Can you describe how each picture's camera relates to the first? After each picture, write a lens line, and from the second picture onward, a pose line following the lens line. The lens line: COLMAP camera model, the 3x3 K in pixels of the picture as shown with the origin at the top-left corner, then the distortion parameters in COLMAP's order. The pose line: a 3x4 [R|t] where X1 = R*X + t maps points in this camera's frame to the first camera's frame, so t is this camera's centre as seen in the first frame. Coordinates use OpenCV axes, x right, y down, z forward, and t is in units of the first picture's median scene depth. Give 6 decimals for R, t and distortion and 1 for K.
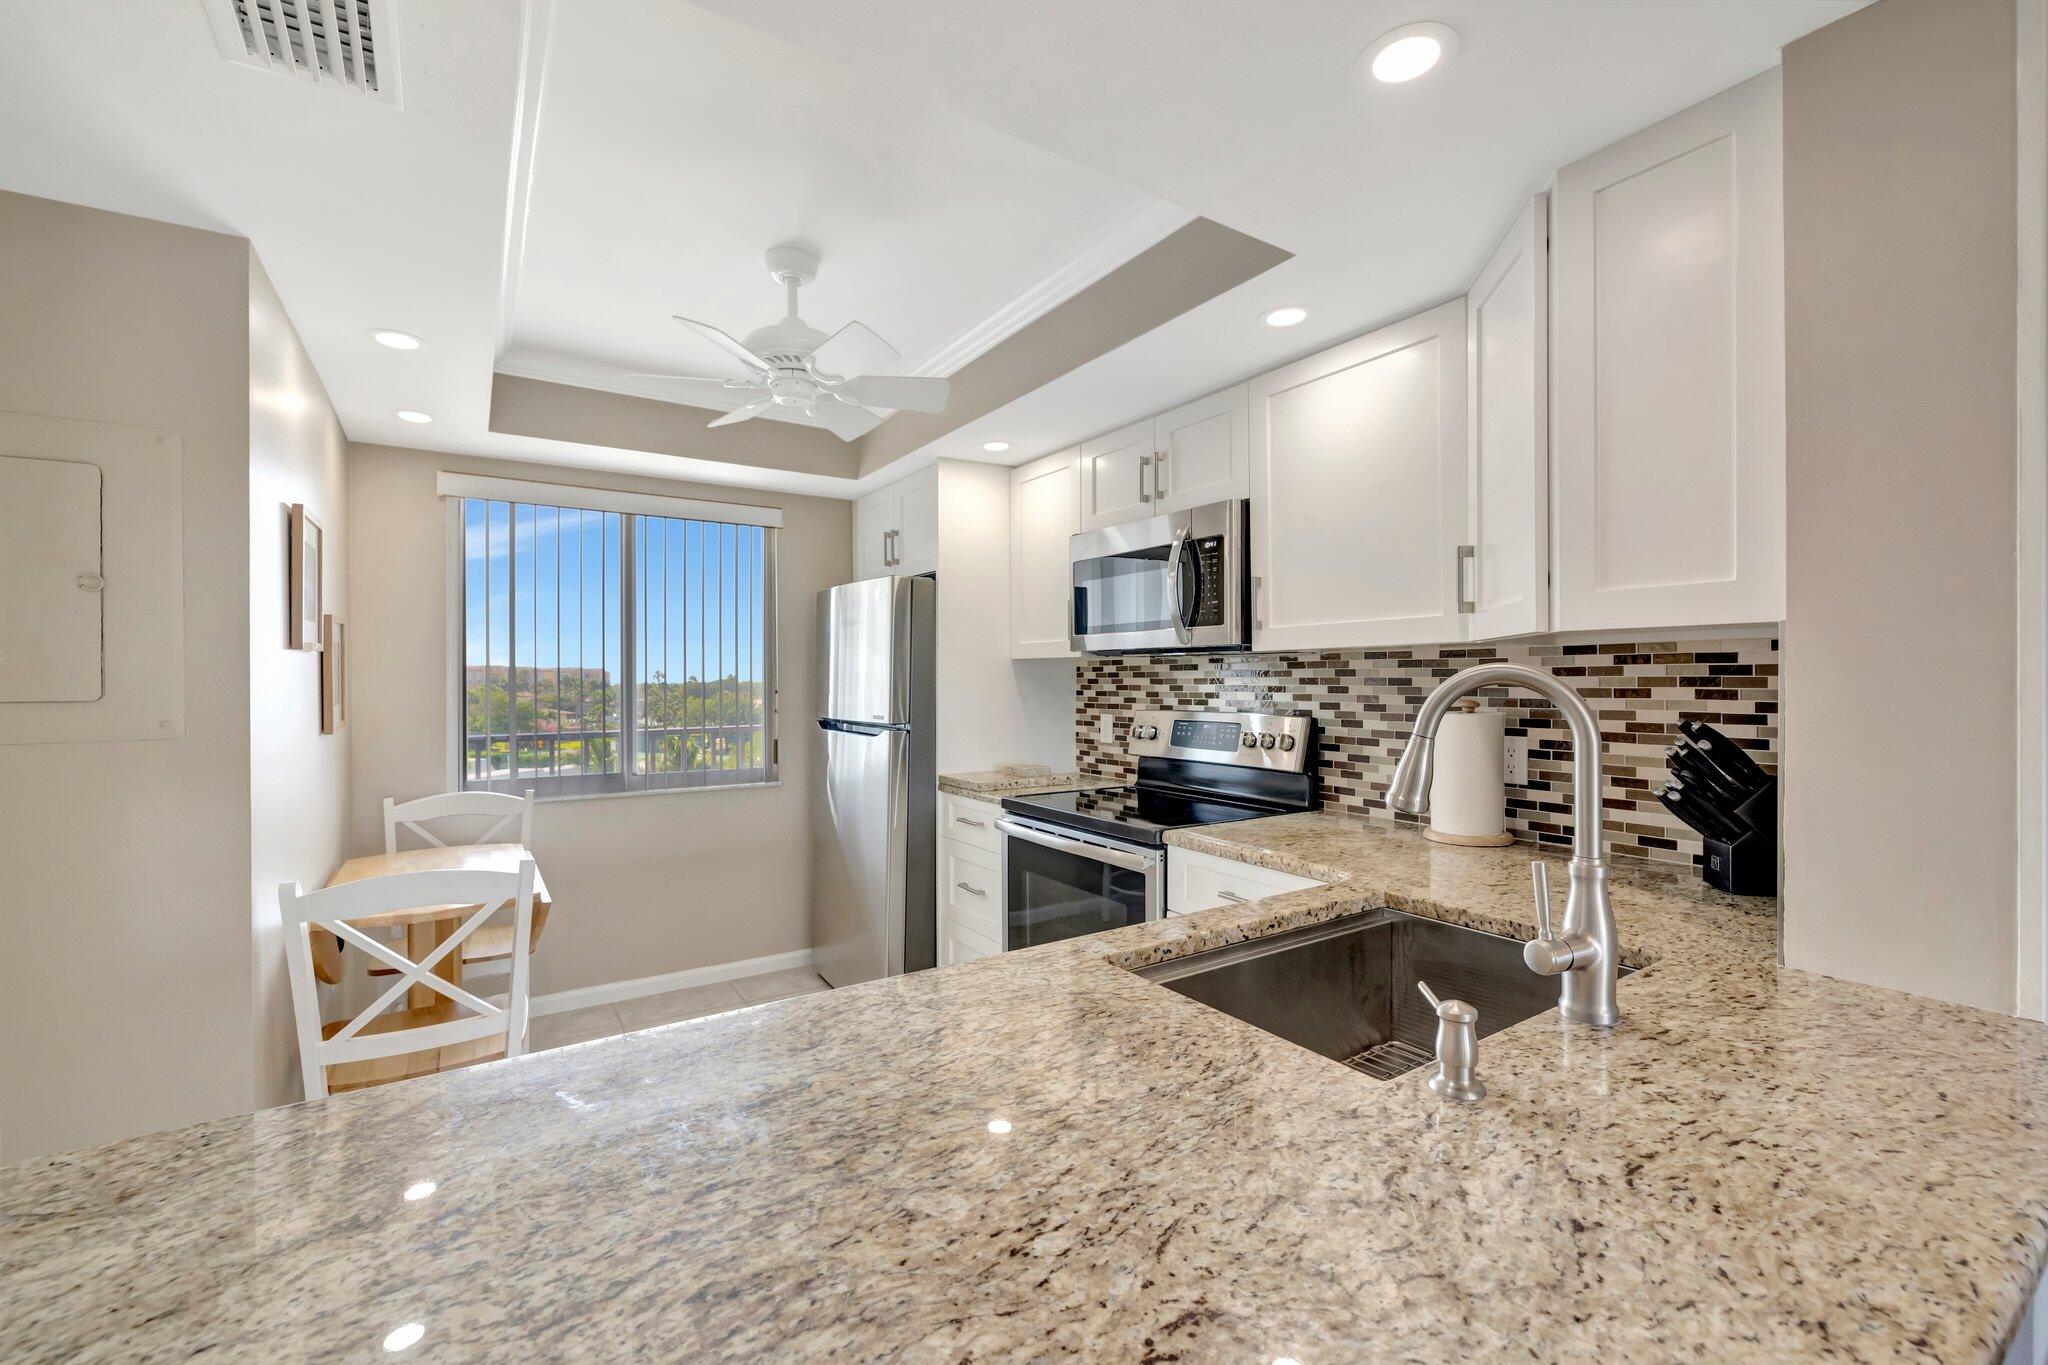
lens RADIAL K [[849.8, 0, 1022.4], [0, 849.8, 681.3], [0, 0, 1]] dist [-0.004110, 0.000107]
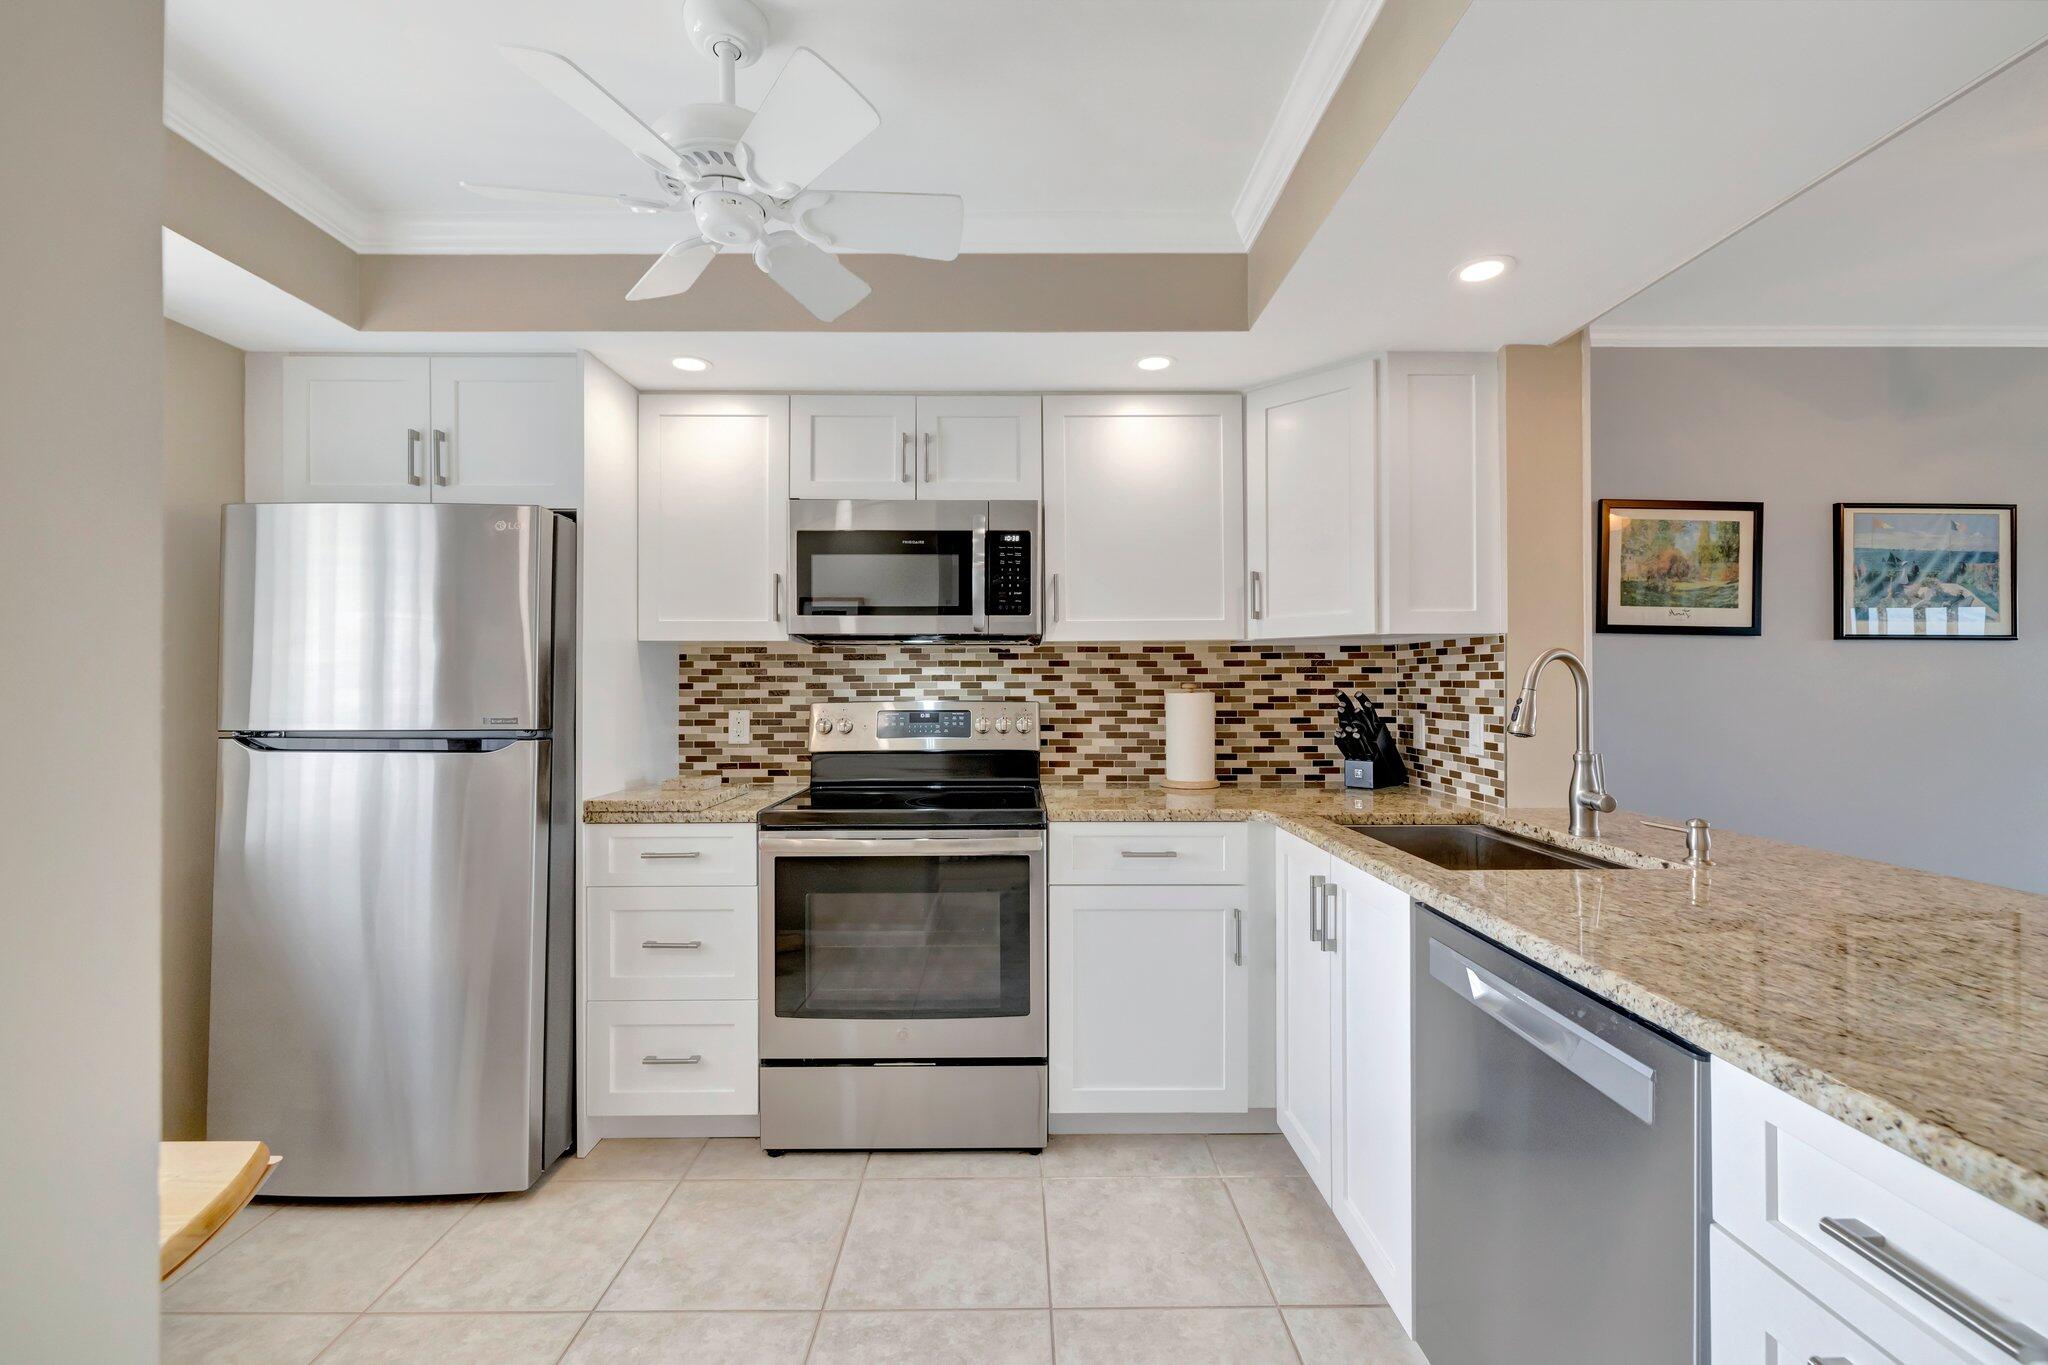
lens RADIAL K [[849.8, 0, 1020.8], [0, 849.8, 679.2], [0, 0, 1]] dist [-0.004110, 0.000107]
pose [[0.540243, 0.009015, 0.841461, -0.622989], [0.003862, 0.999906, -0.013193, 0.026471], [-0.841500, 0.010377, 0.540157, 0.399102]]
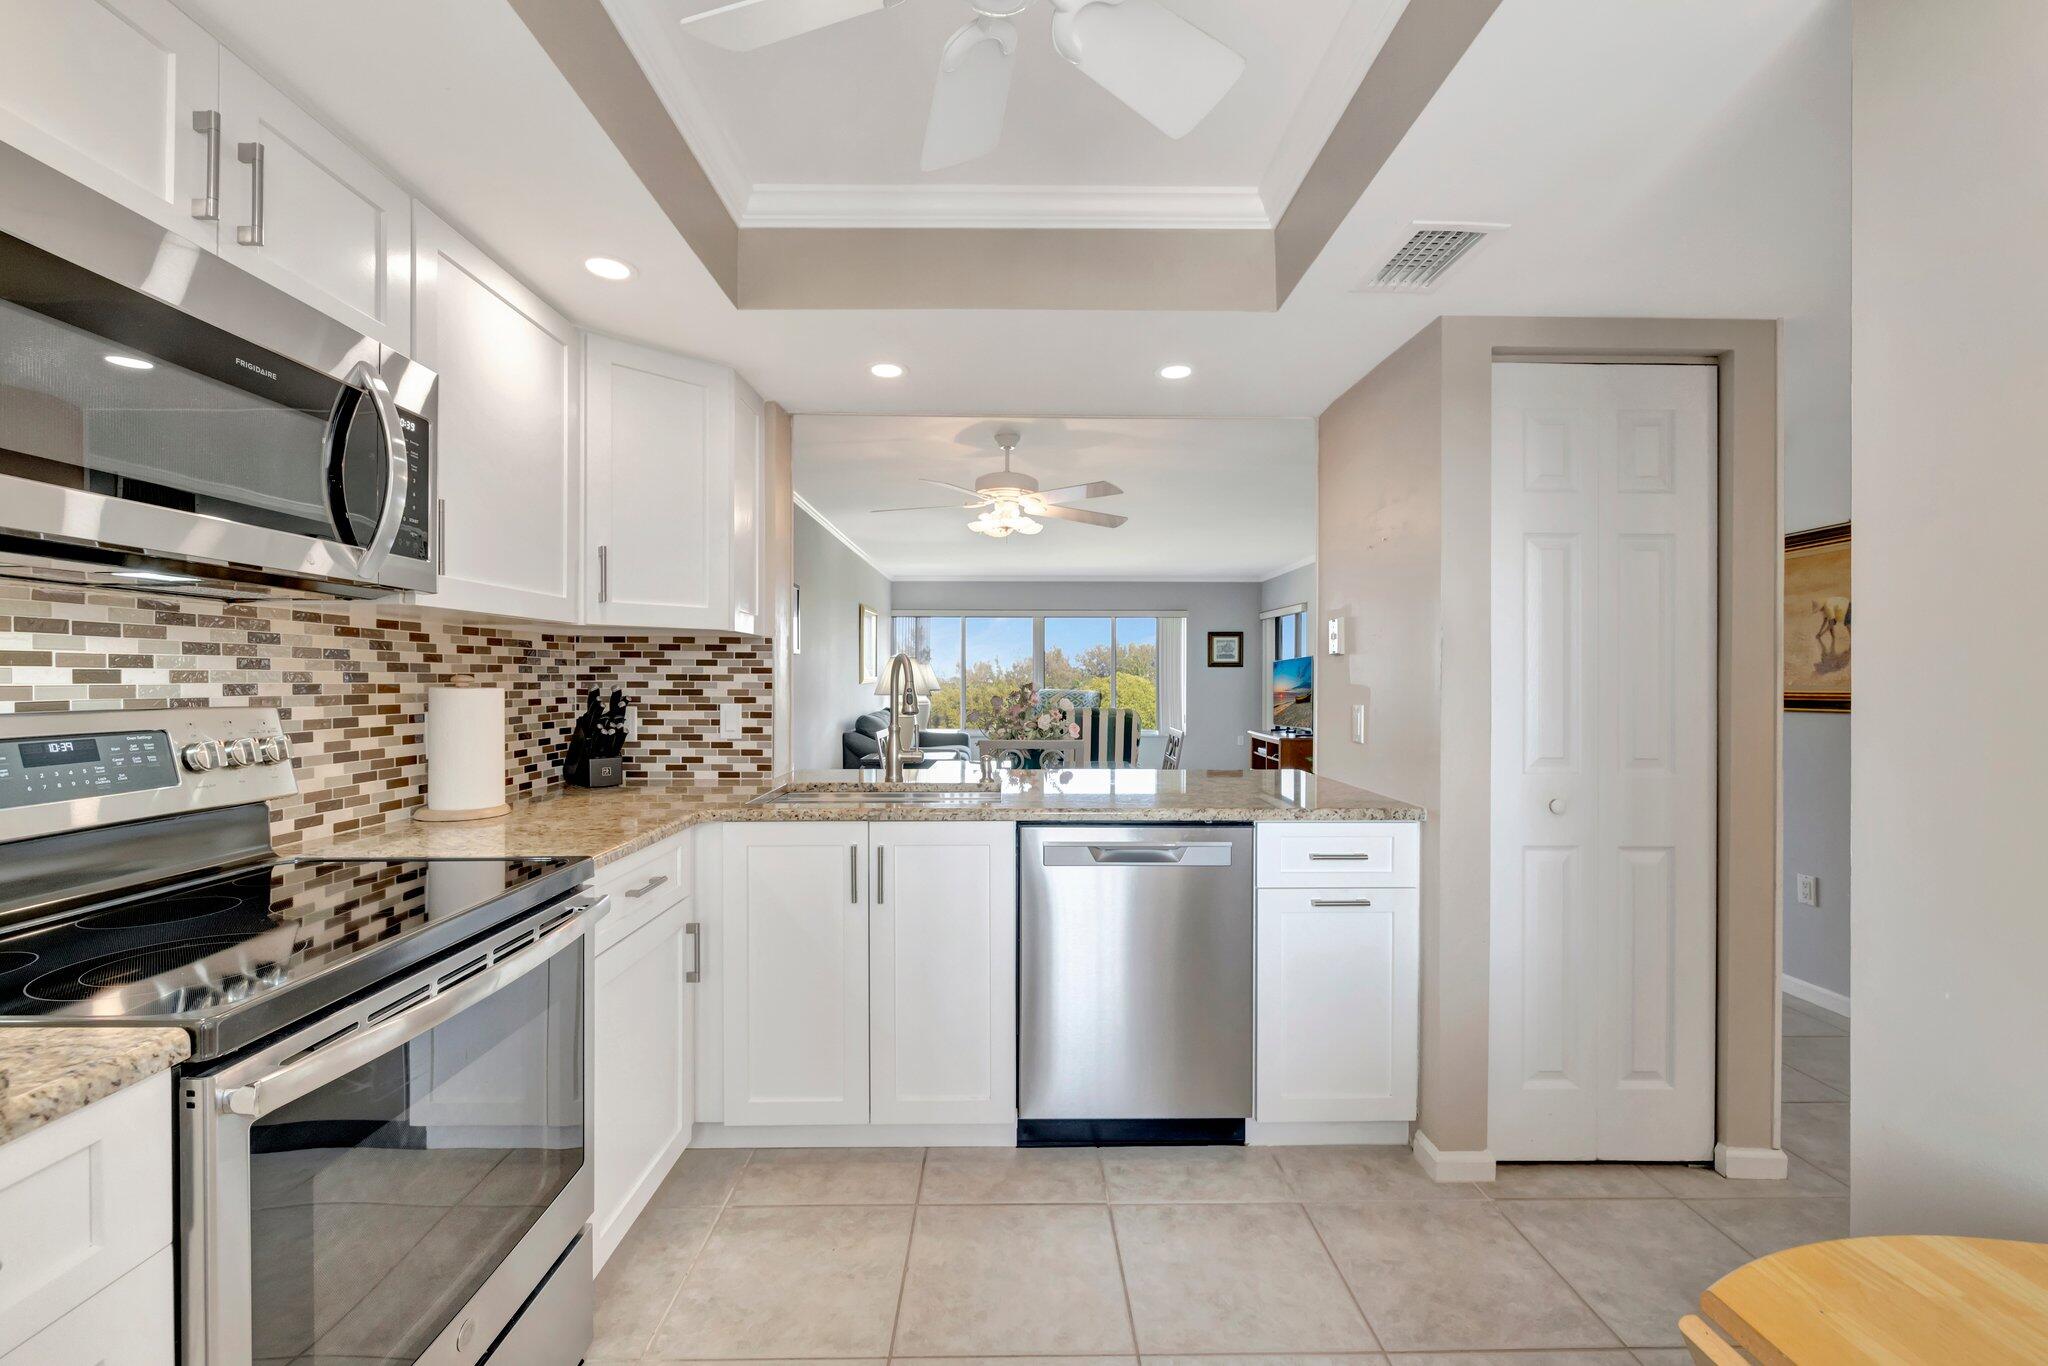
lens RADIAL K [[849.8, 0, 1018.8], [0, 849.8, 678.9], [0, 0, 1]] dist [-0.004110, 0.000107]
pose [[-0.840827, 0.002069, 0.541300, -0.455206], [0.003794, 0.999991, 0.002070, 0.021895], [-0.541290, 0.003794, -0.840827, 1.205077]]
